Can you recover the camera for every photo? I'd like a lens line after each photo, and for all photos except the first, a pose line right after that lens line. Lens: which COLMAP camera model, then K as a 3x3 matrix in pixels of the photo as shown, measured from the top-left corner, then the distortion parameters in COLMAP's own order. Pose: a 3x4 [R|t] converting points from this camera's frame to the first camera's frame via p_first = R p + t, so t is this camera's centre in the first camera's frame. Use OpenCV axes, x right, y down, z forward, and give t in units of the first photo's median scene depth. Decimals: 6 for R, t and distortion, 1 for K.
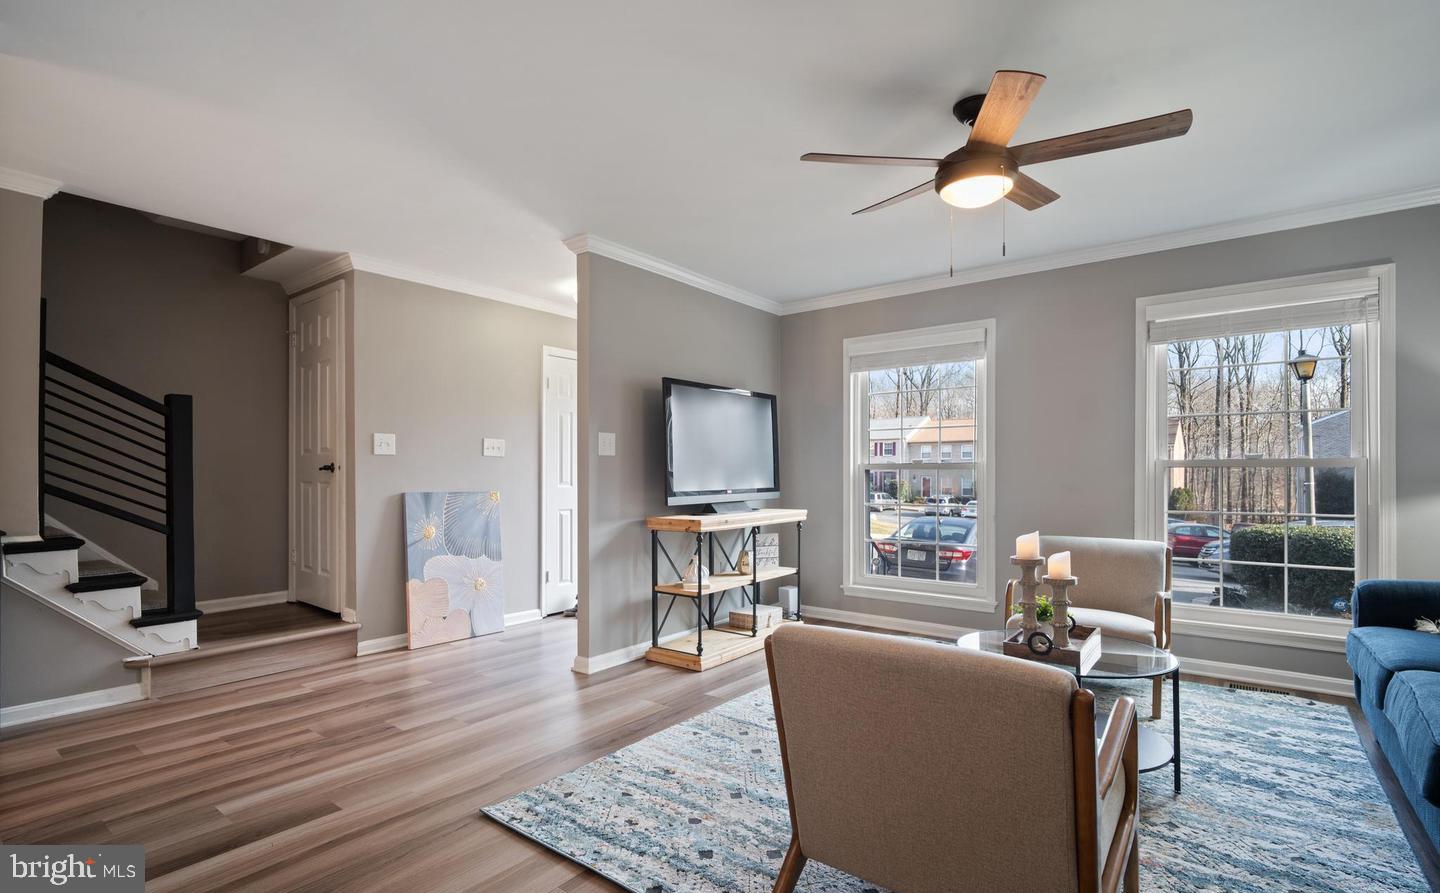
lens RADIAL K [[673.5, 0, 721.1], [0, 673.5, 472.6], [0, 0, 1]] dist [0.002170, -0.000401]
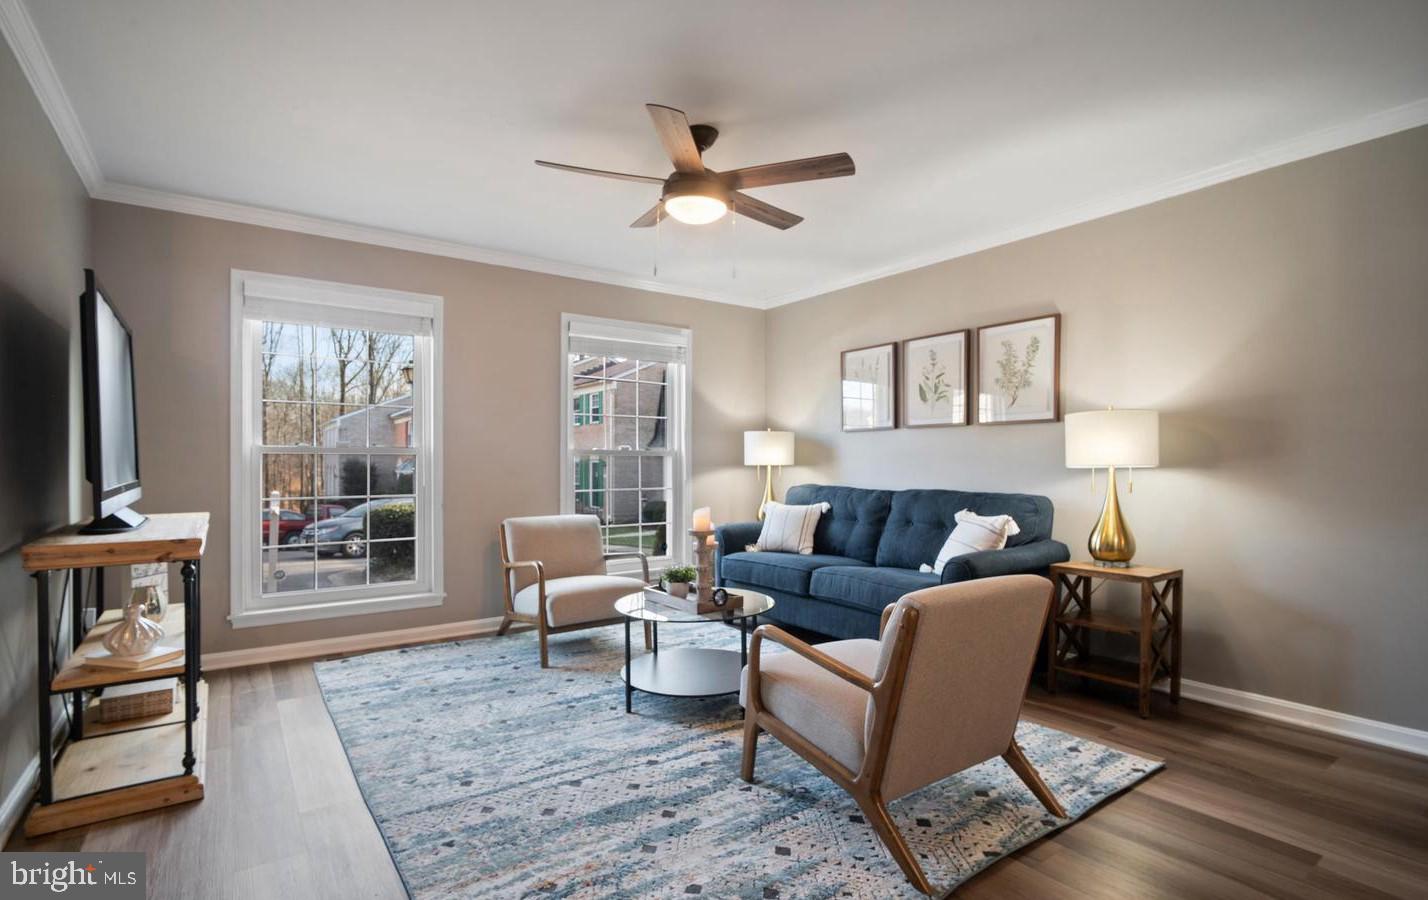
lens RADIAL K [[678.2, 0, 673.1], [0, 678.2, 471.2], [0, 0, 1]] dist [0.000378, -0.000311]
pose [[0.313828, -0.010941, 0.949417, -0.526913], [-0.005654, 0.999894, 0.013392, 0.003897], [-0.949463, -0.009571, 0.313733, 0.501661]]
